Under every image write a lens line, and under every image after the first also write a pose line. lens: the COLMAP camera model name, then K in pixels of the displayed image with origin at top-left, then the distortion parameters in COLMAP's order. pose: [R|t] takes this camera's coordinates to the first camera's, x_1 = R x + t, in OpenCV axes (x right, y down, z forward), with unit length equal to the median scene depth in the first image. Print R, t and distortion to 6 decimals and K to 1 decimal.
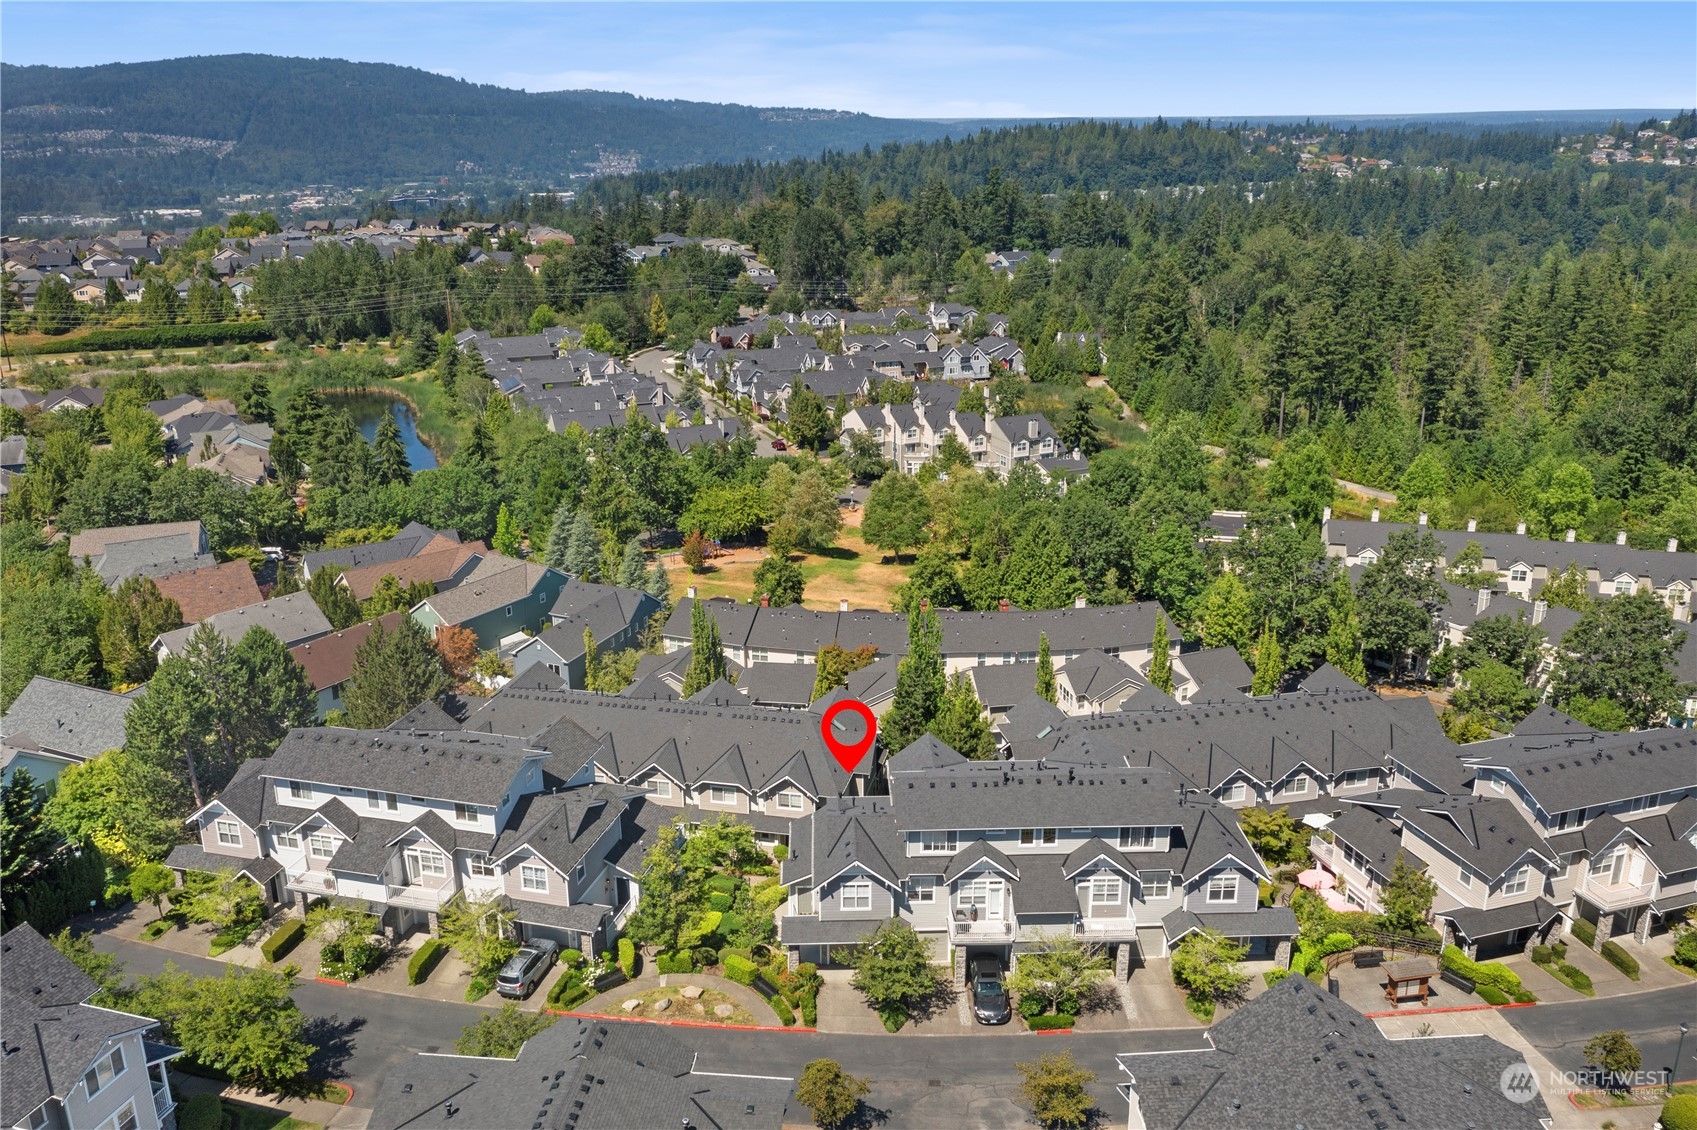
lens RADIAL K [[1350.3, 0, 848.5], [0, 1350.3, 565.0], [0, 0, 1]] dist [-0.010435, 0.006866]
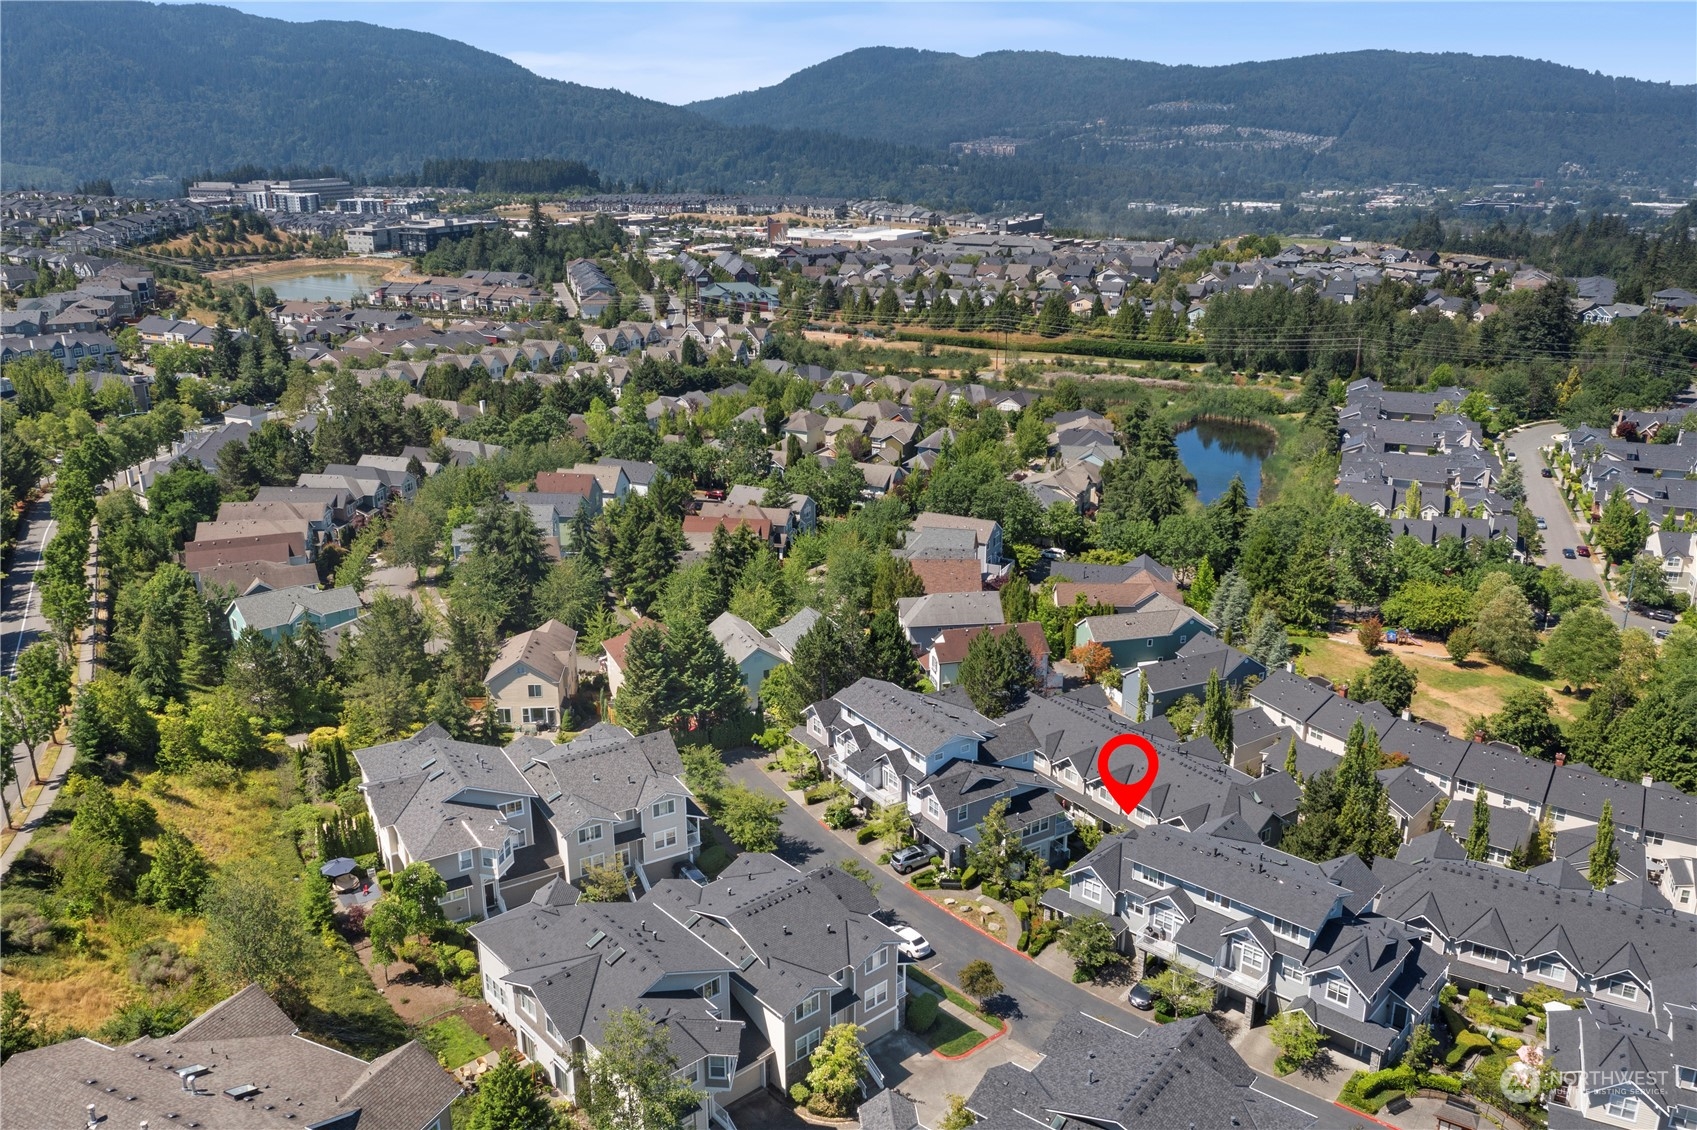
lens RADIAL K [[1350.3, 0, 848.5], [0, 1350.3, 565.0], [0, 0, 1]] dist [-0.010435, 0.006866]
pose [[0.733967, 0.219250, -0.642824, 0.131717], [-0.216344, 0.972634, 0.084722, -0.032175], [0.643808, 0.076888, 0.761314, -0.060493]]
